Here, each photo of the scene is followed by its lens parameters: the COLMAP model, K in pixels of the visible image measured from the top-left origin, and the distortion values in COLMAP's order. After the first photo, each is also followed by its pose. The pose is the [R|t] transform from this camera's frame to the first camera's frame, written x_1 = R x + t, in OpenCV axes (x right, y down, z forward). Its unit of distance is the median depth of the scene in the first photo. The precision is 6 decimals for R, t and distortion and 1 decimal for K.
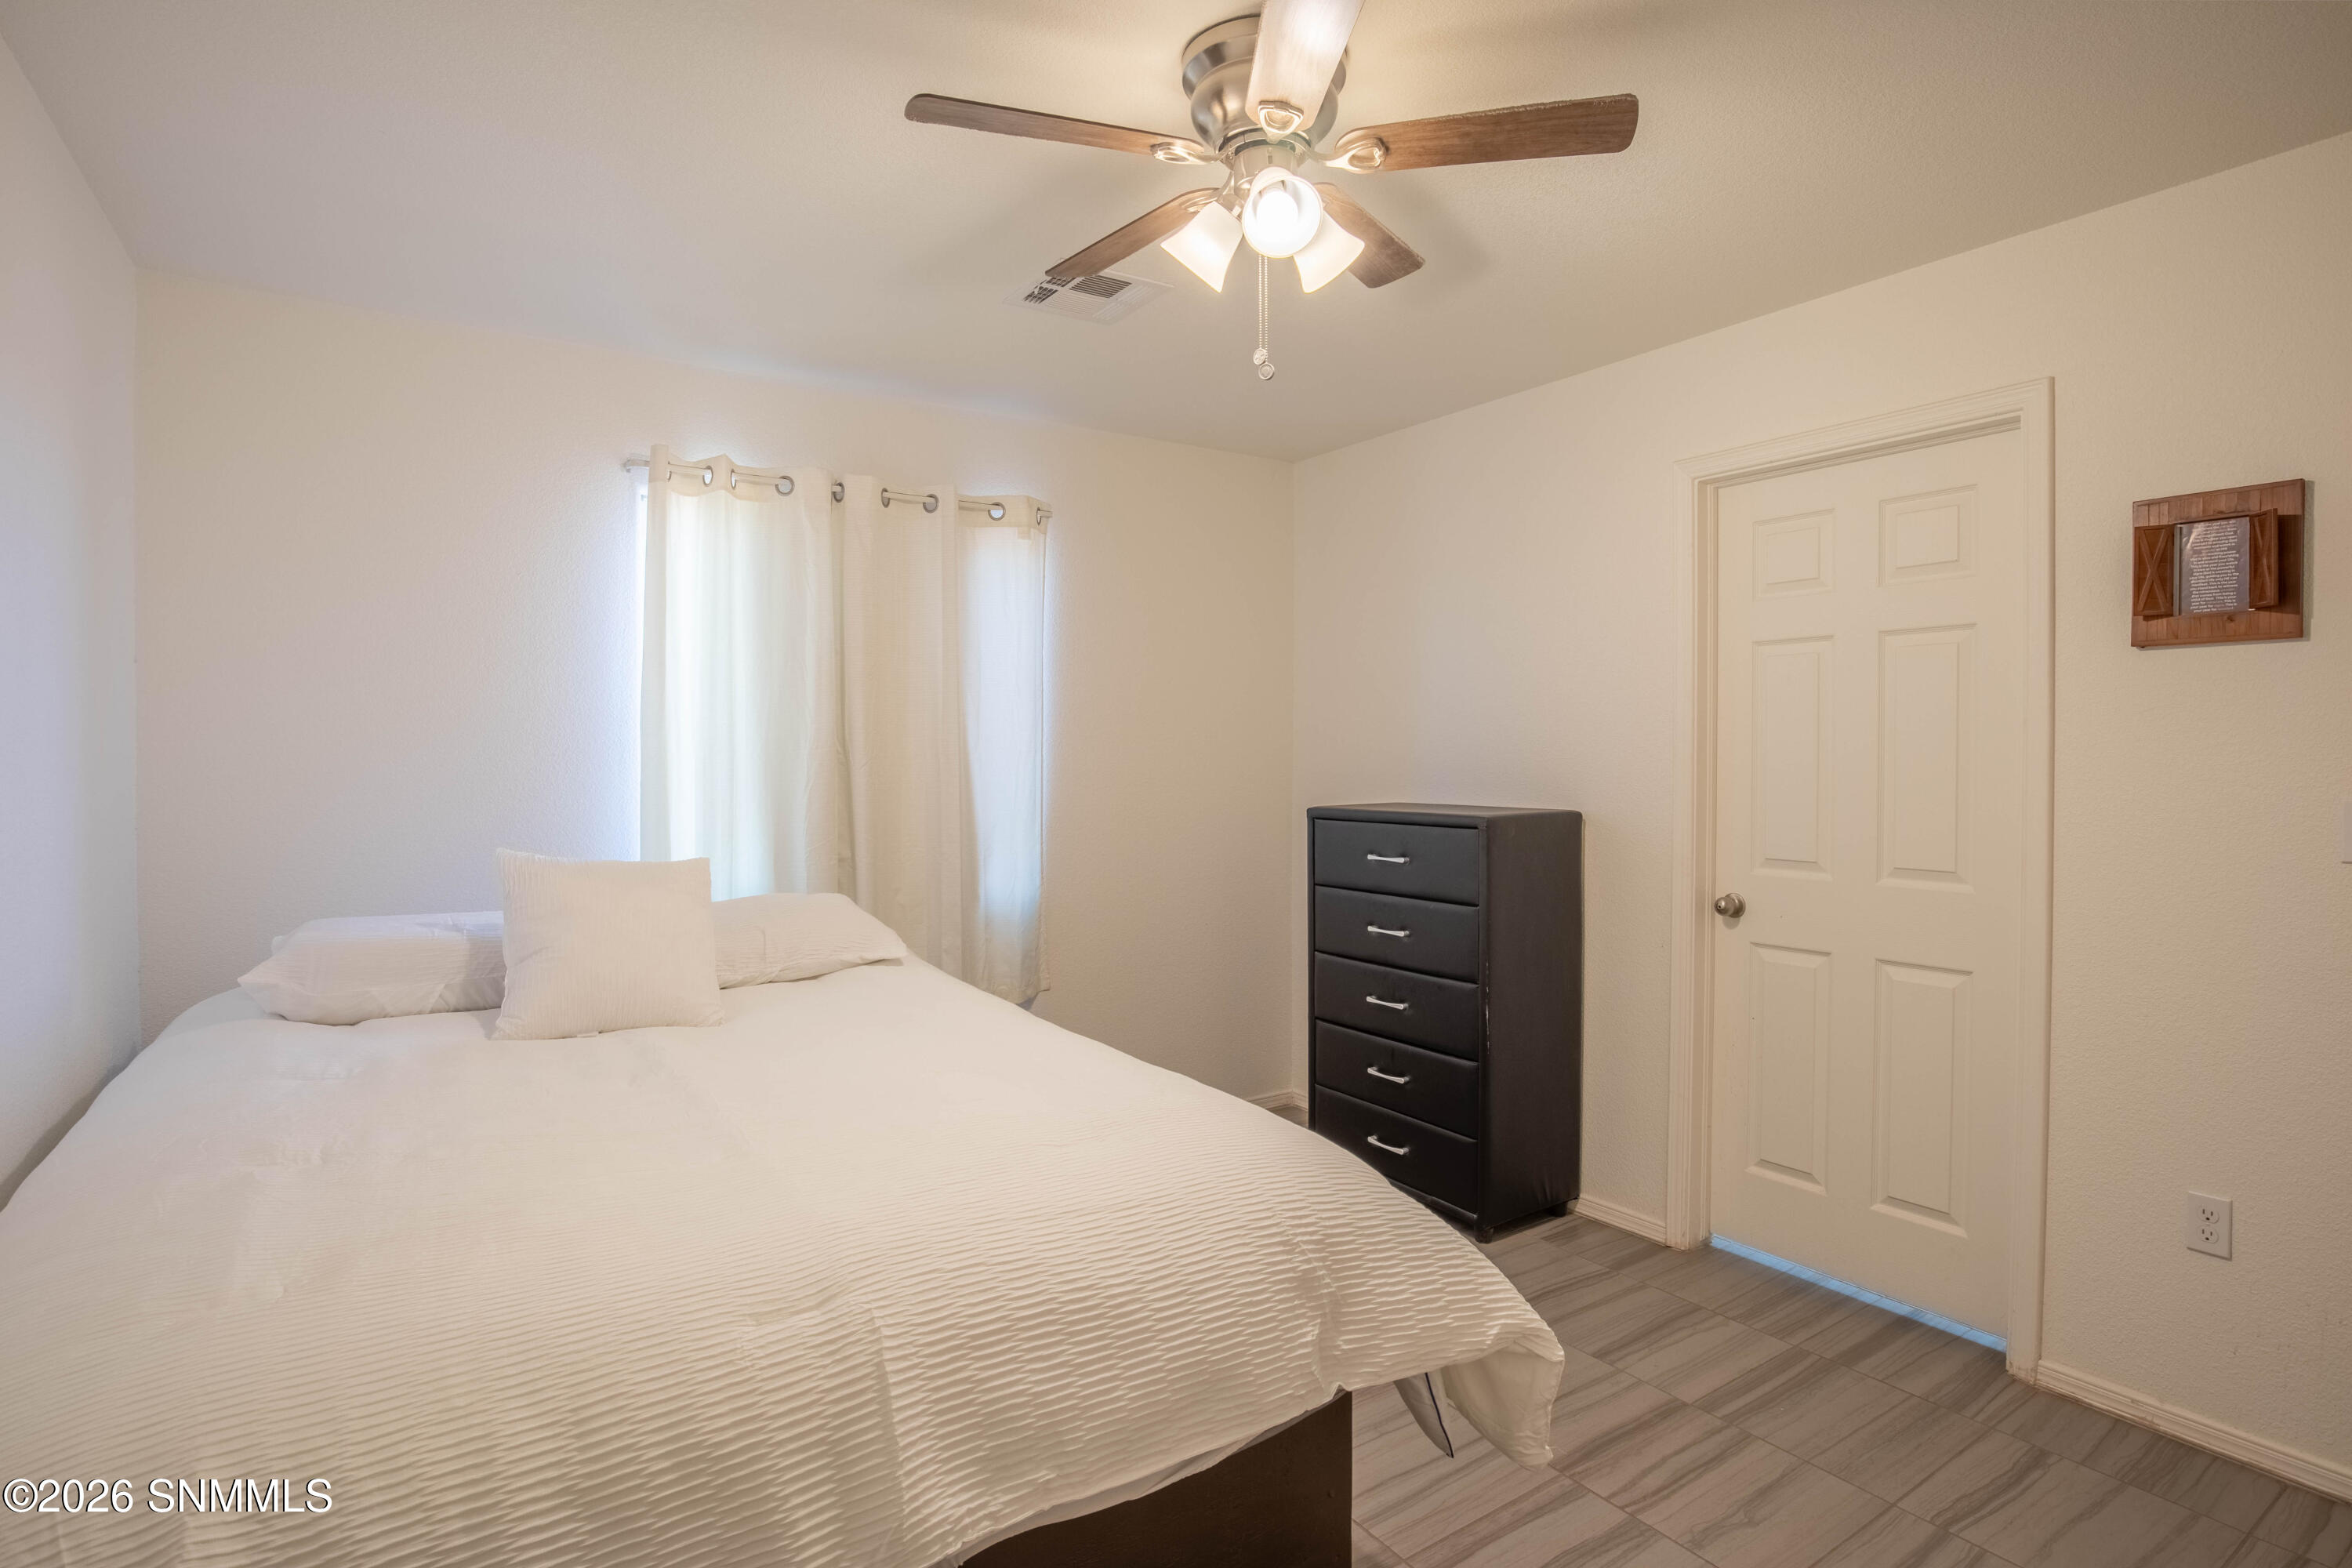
lens RADIAL K [[1173.4, 0, 1198.6], [0, 1173.4, 776.2], [0, 0, 1]] dist [-0.052208, 0.015348]
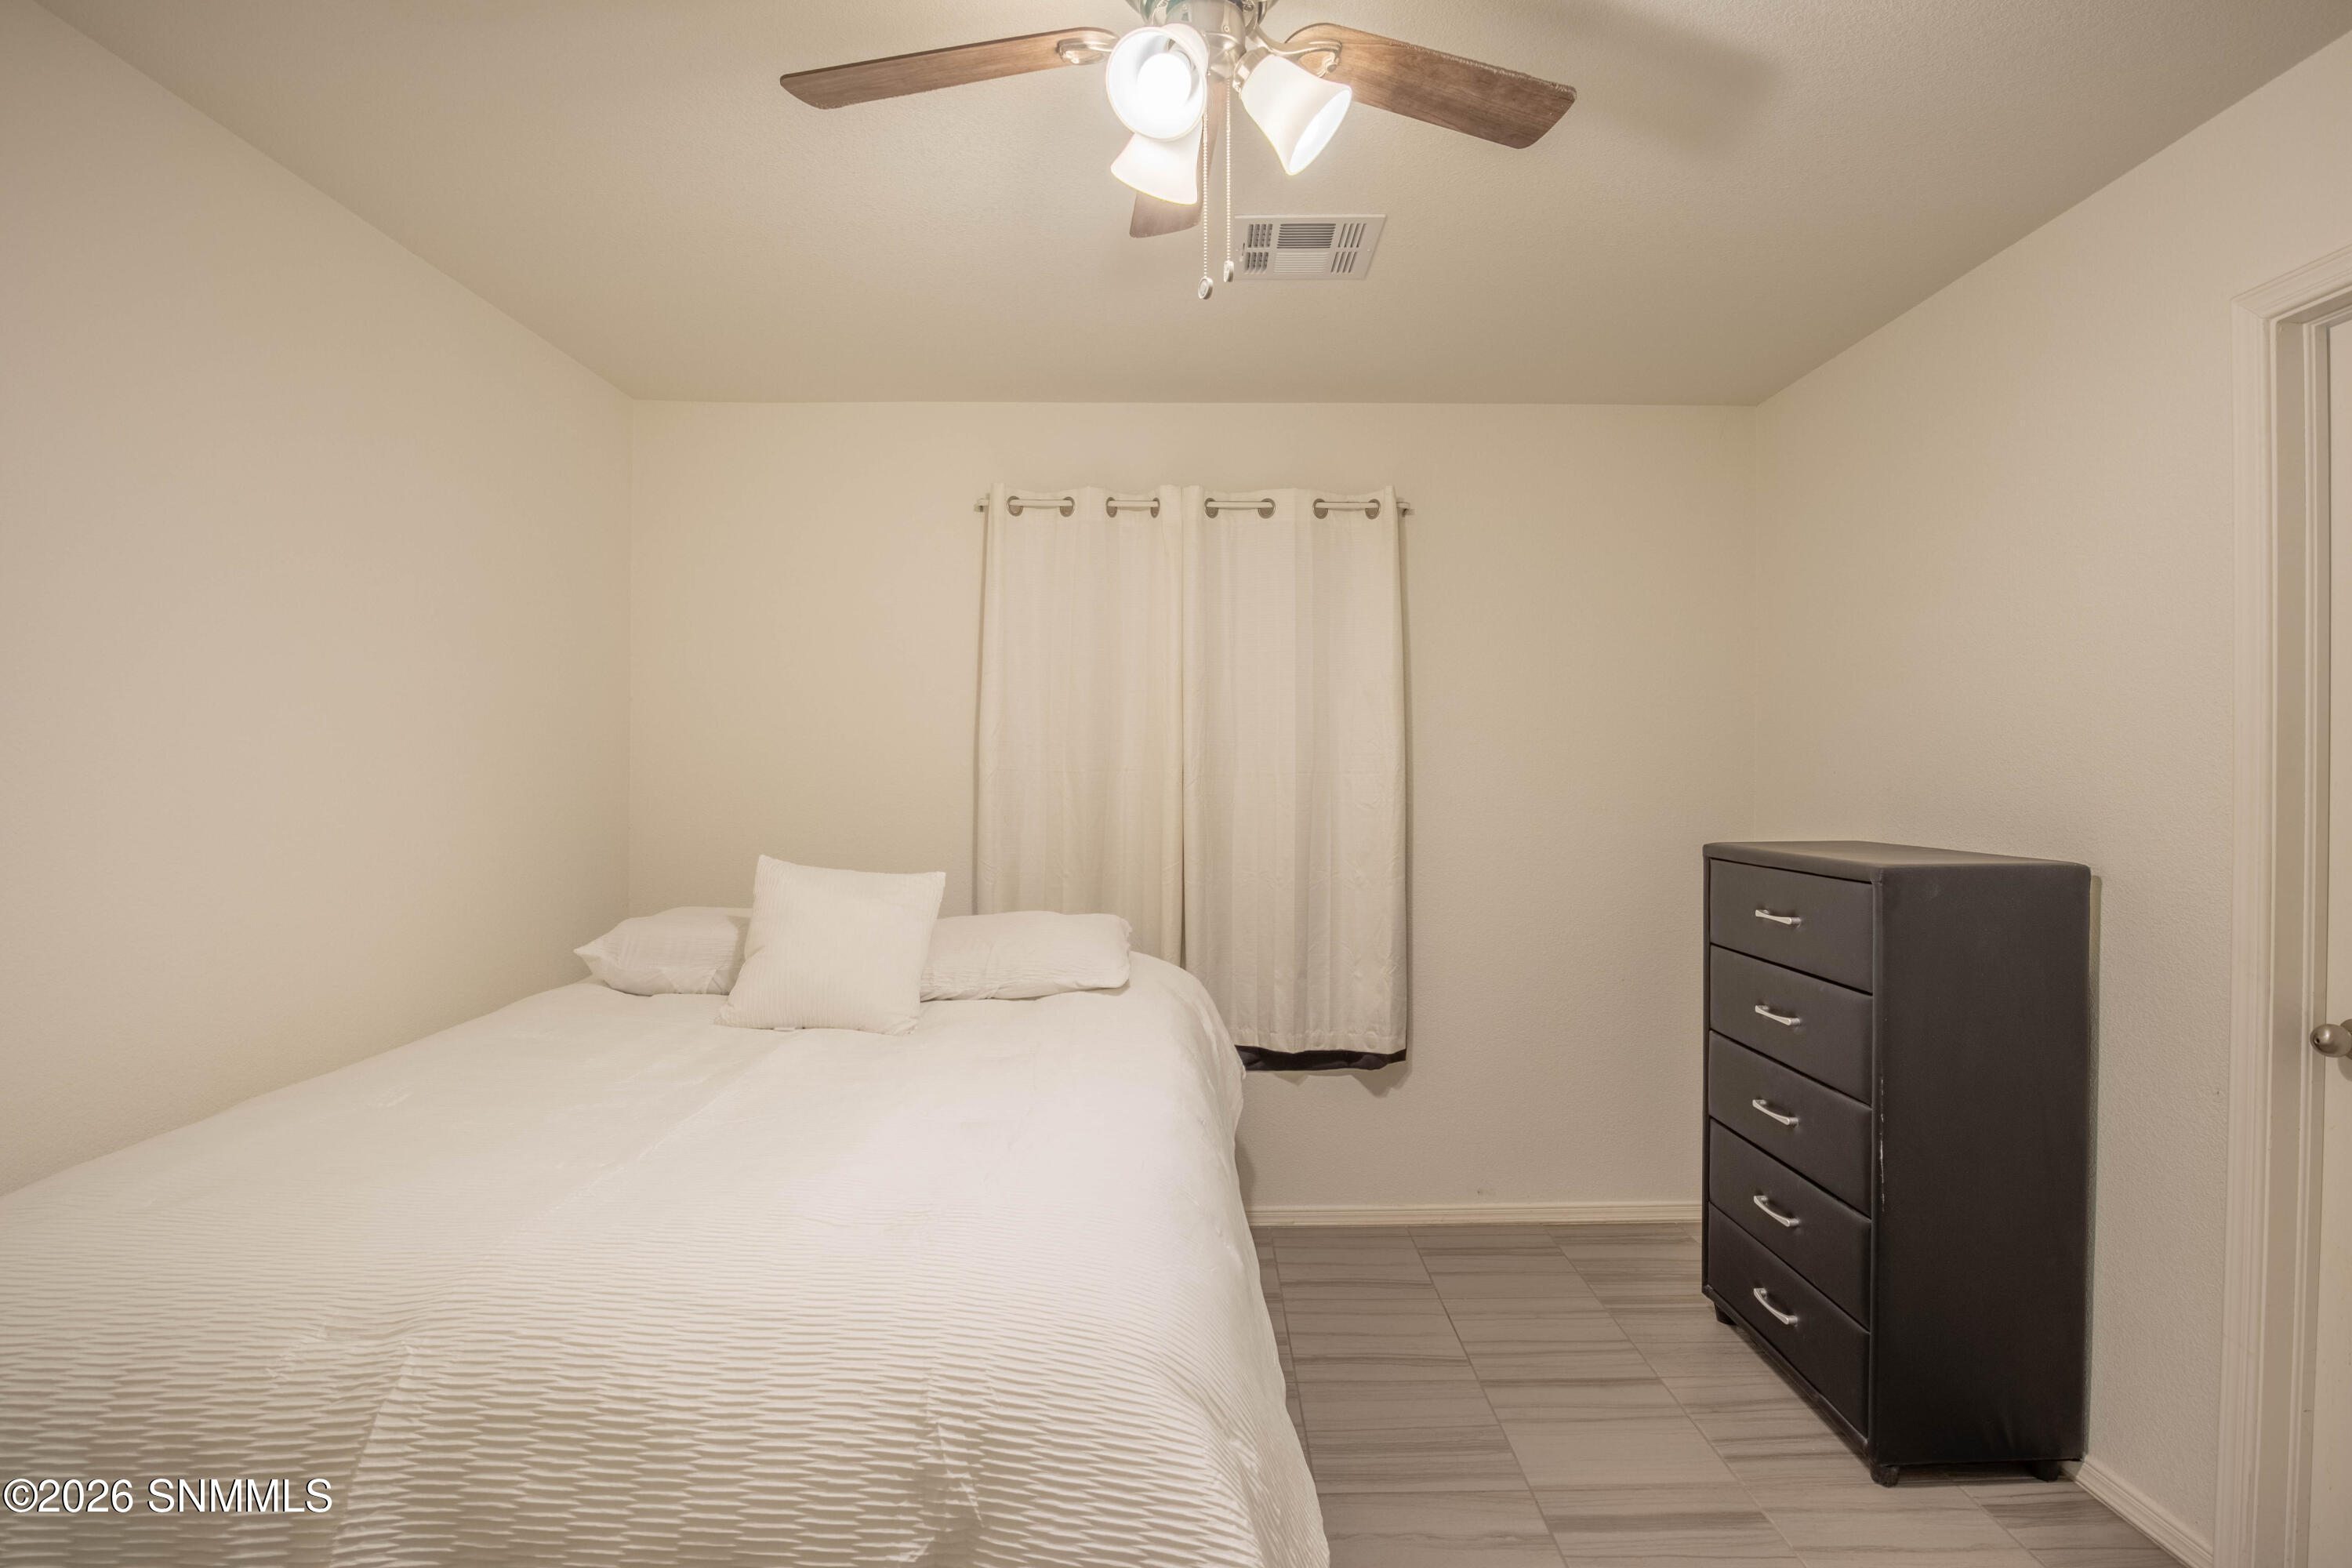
lens RADIAL K [[1173.4, 0, 1198.6], [0, 1173.4, 776.2], [0, 0, 1]] dist [-0.052208, 0.015348]
pose [[0.833231, 0.005361, -0.552899, 0.333189], [-0.014131, 0.999833, -0.011601, -0.006343], [0.552745, 0.017480, 0.833167, 0.243794]]
